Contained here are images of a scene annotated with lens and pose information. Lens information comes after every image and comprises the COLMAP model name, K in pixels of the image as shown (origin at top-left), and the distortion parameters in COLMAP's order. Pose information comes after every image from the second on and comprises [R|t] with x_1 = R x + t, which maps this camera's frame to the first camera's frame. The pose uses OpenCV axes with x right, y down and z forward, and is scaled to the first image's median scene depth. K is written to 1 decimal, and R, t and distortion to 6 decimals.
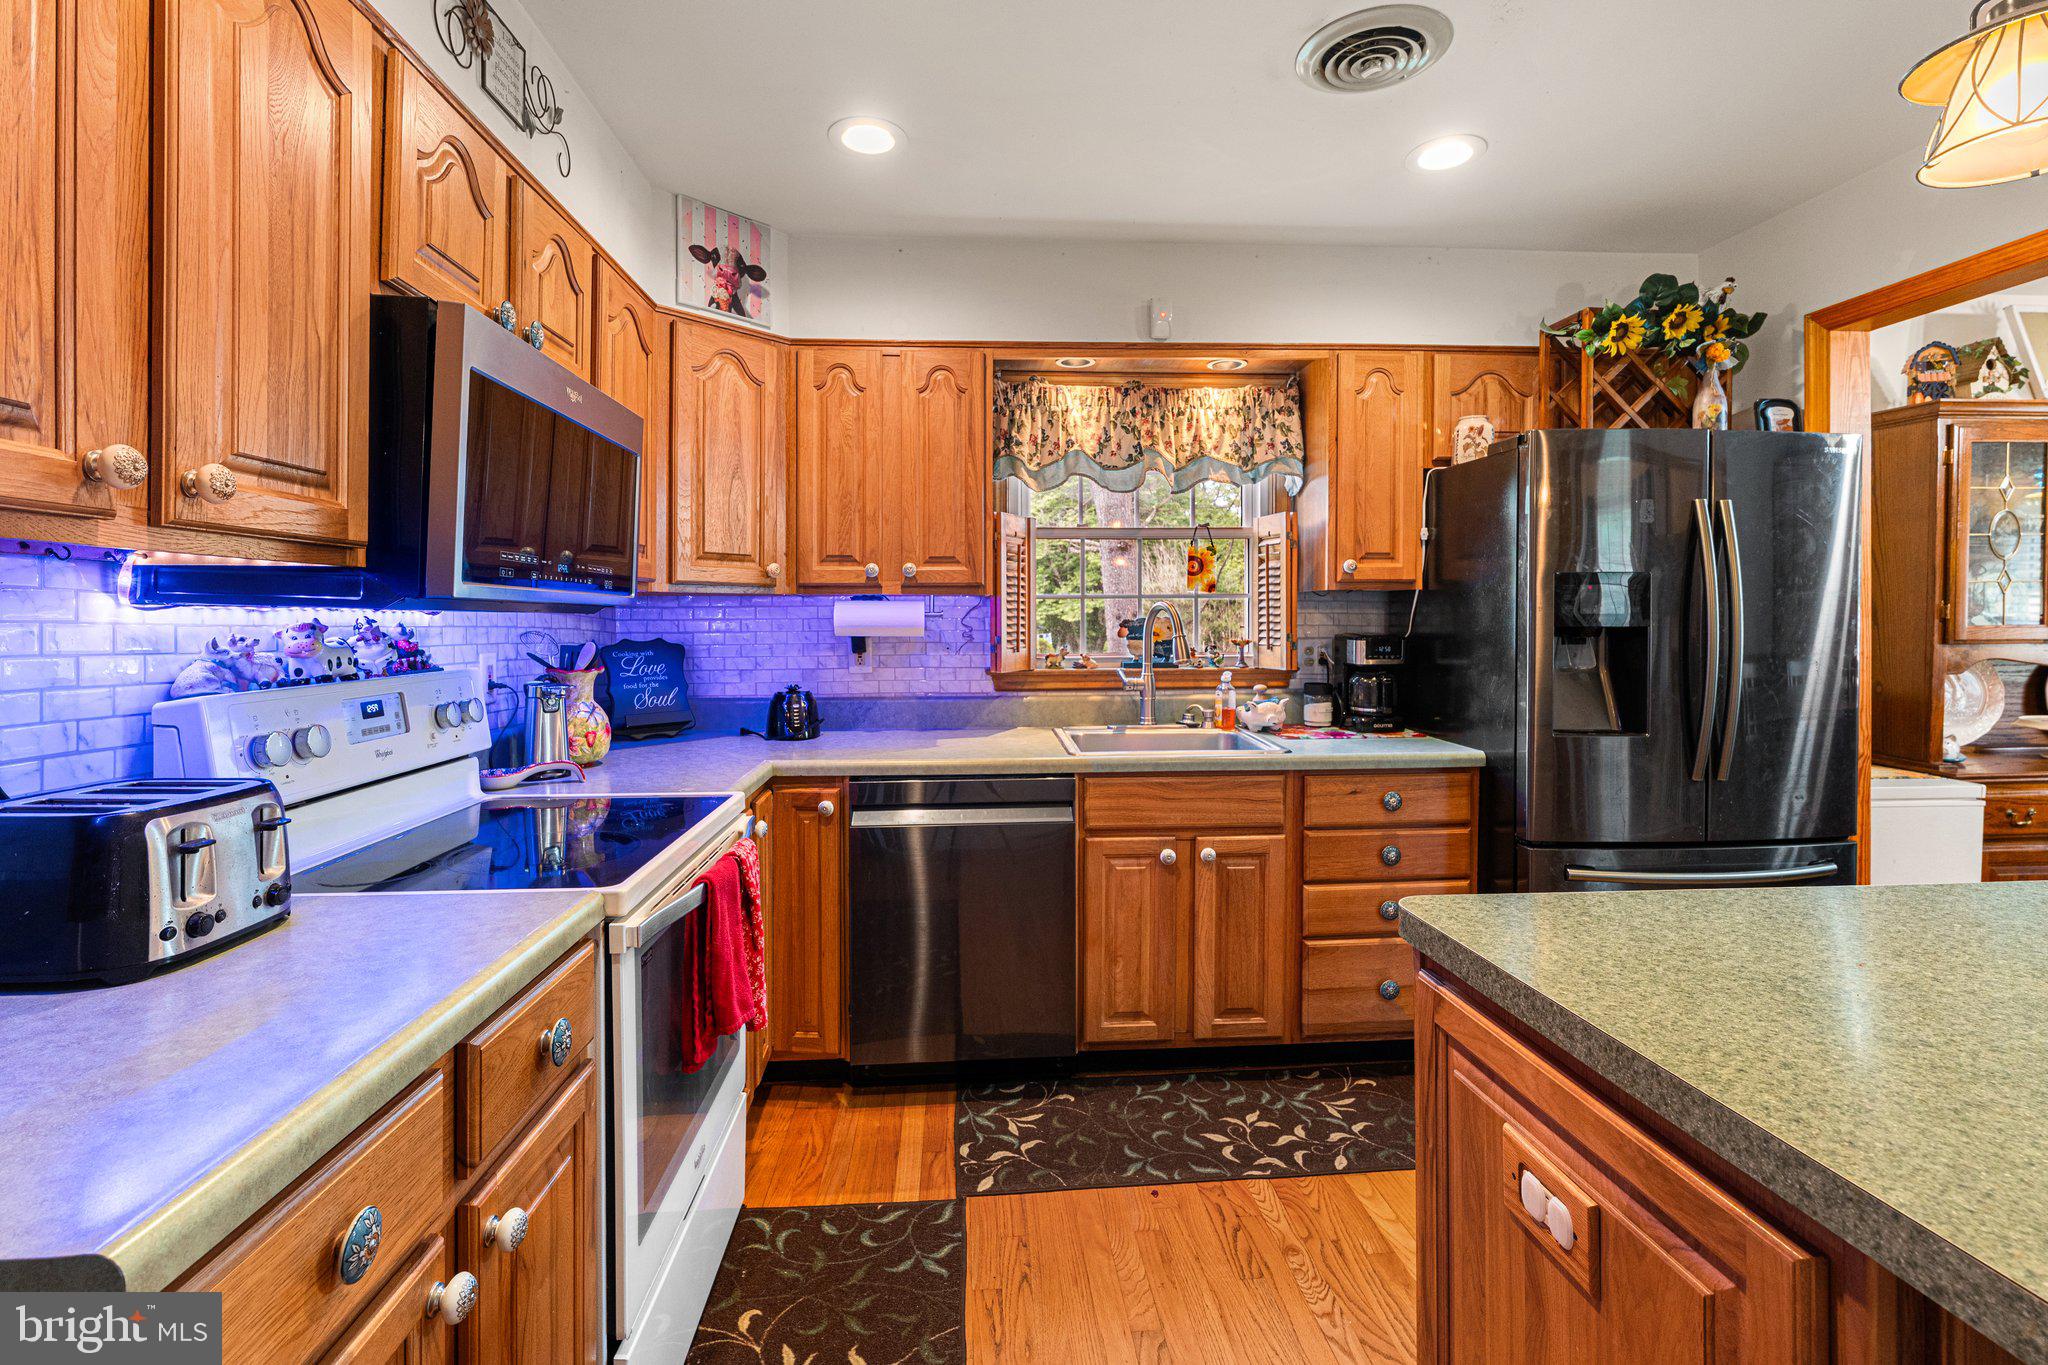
lens RADIAL K [[947.6, 0, 1021.6], [0, 947.6, 627.7], [0, 0, 1]] dist [-0.003050, -0.001068]
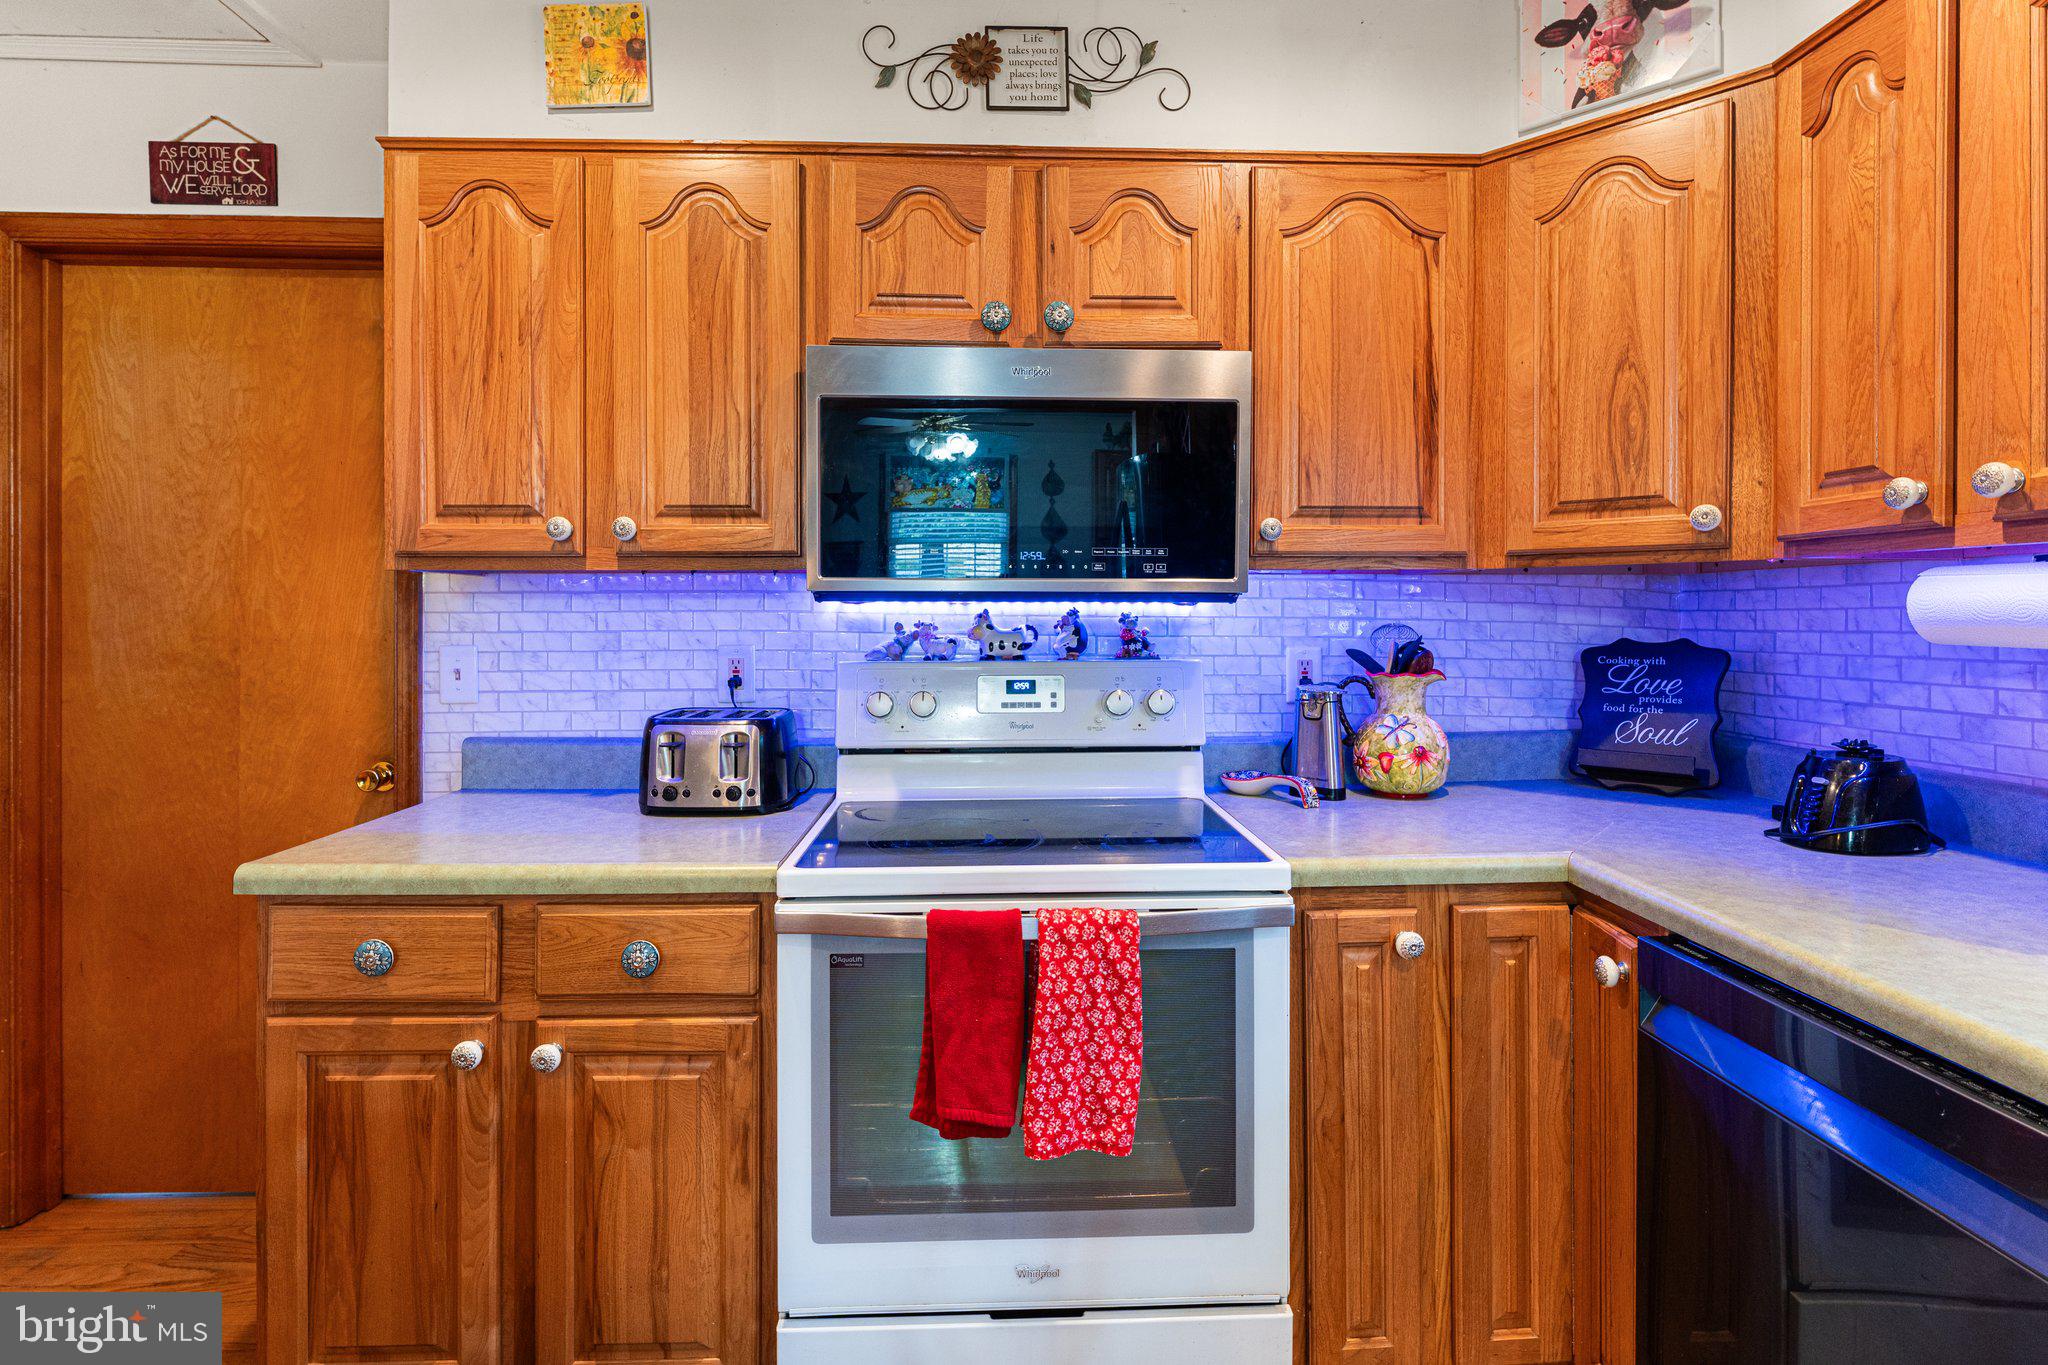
lens RADIAL K [[947.6, 0, 1016.4], [0, 947.6, 618.1], [0, 0, 1]] dist [-0.003050, -0.001068]
pose [[-0.029300, 0.004747, -0.999559, 0.291820], [-0.008319, 0.999953, 0.004993, -0.002504], [0.999536, 0.008461, -0.029259, 0.626537]]
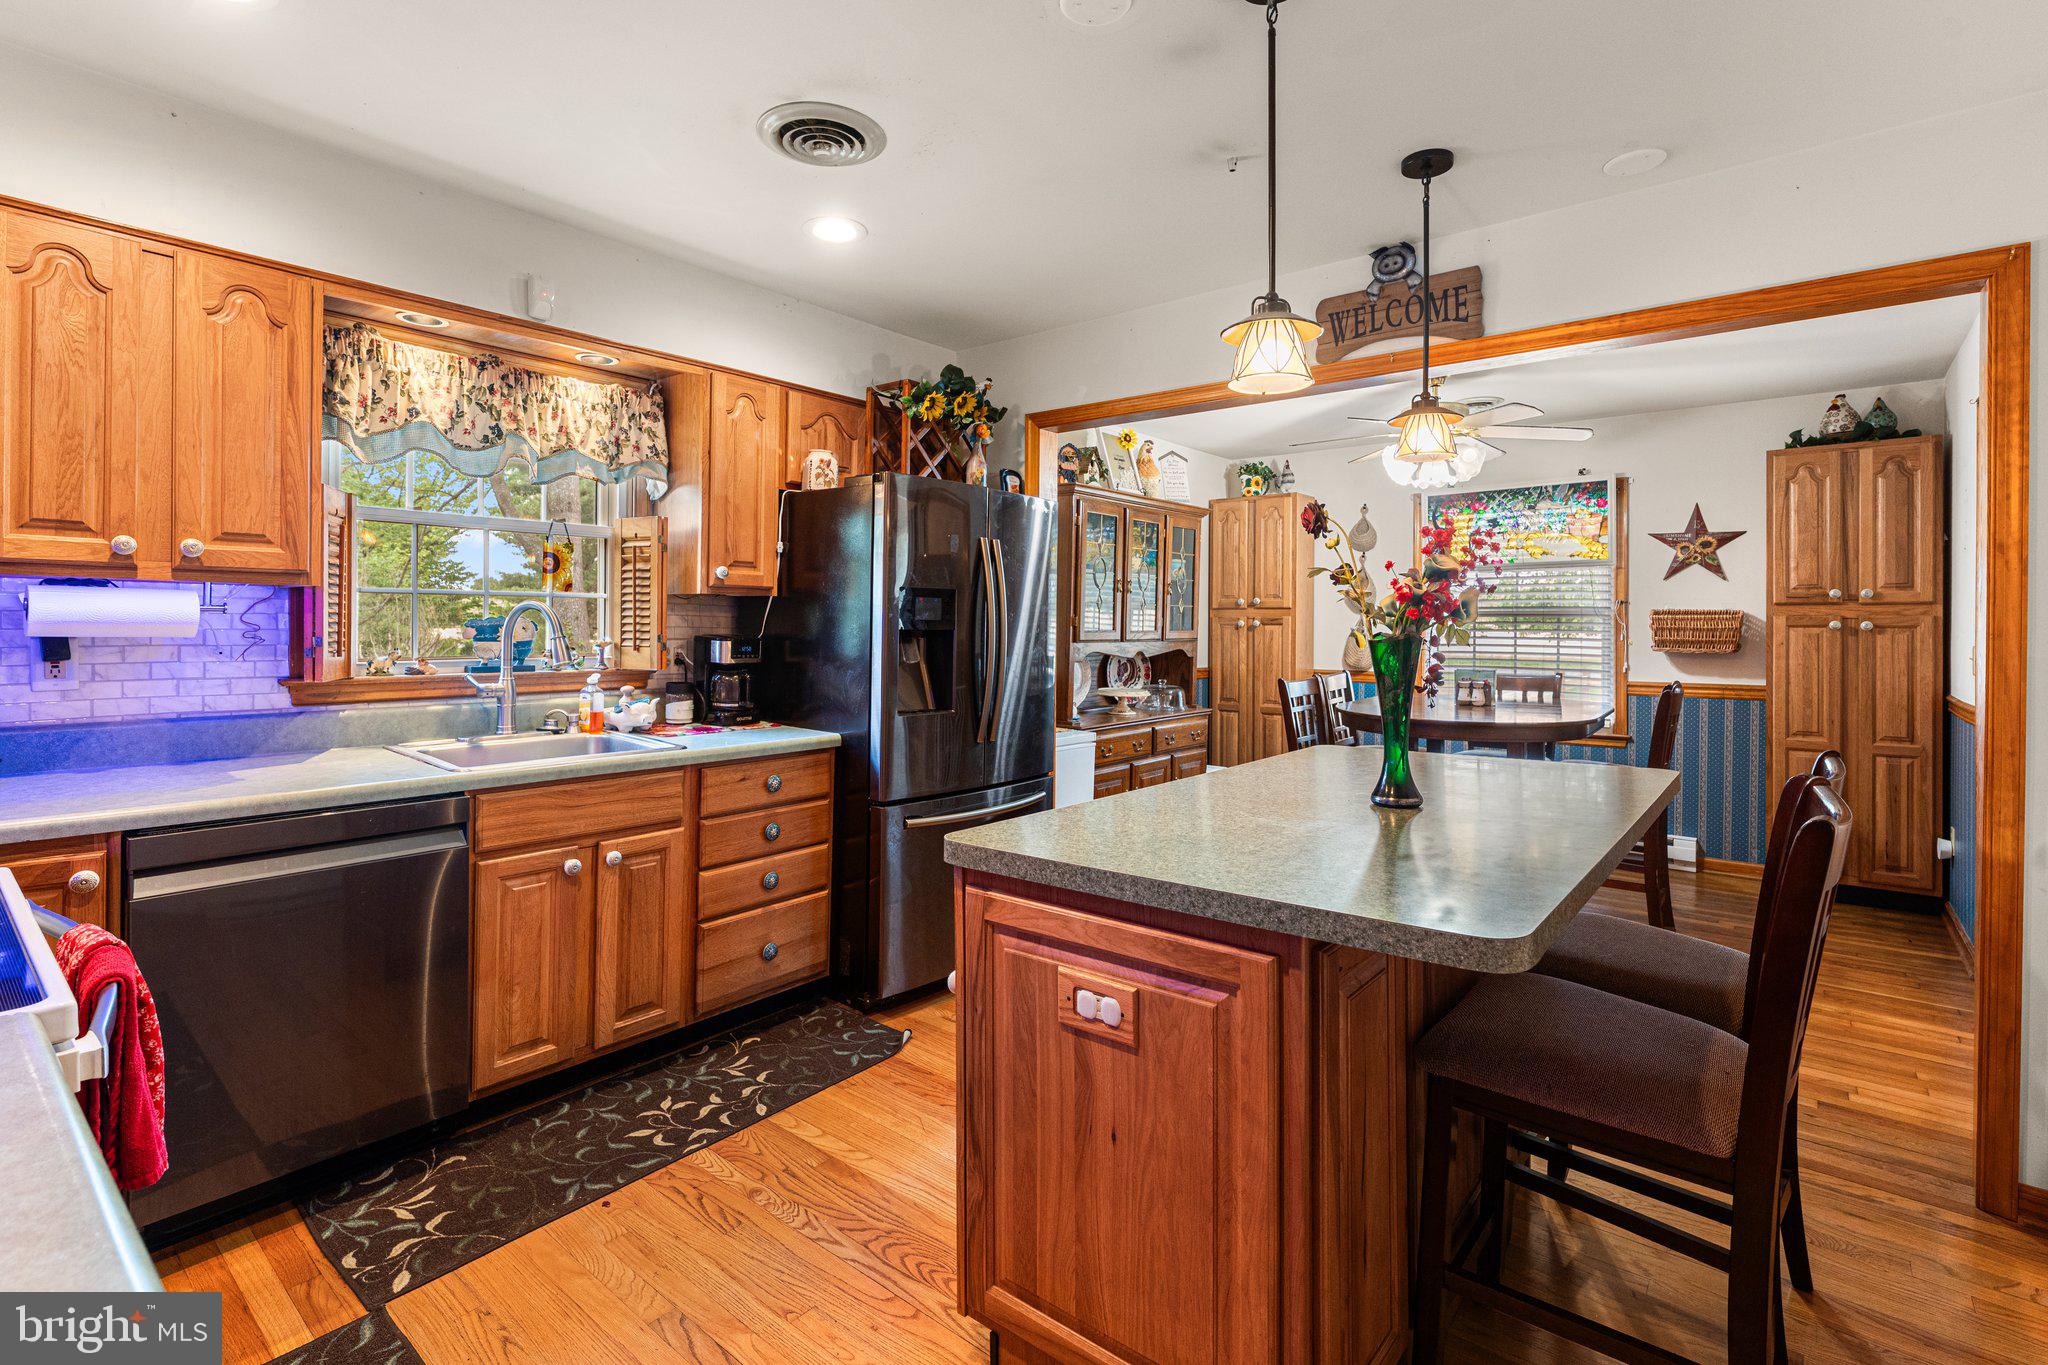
lens RADIAL K [[947.6, 0, 1019.9], [0, 947.6, 632.1], [0, 0, 1]] dist [-0.003050, -0.001068]
pose [[0.685525, 0.004548, 0.728035, -0.218812], [-0.005717, 0.999983, -0.000864, 0.002326], [-0.728027, -0.003570, 0.685539, 0.013693]]
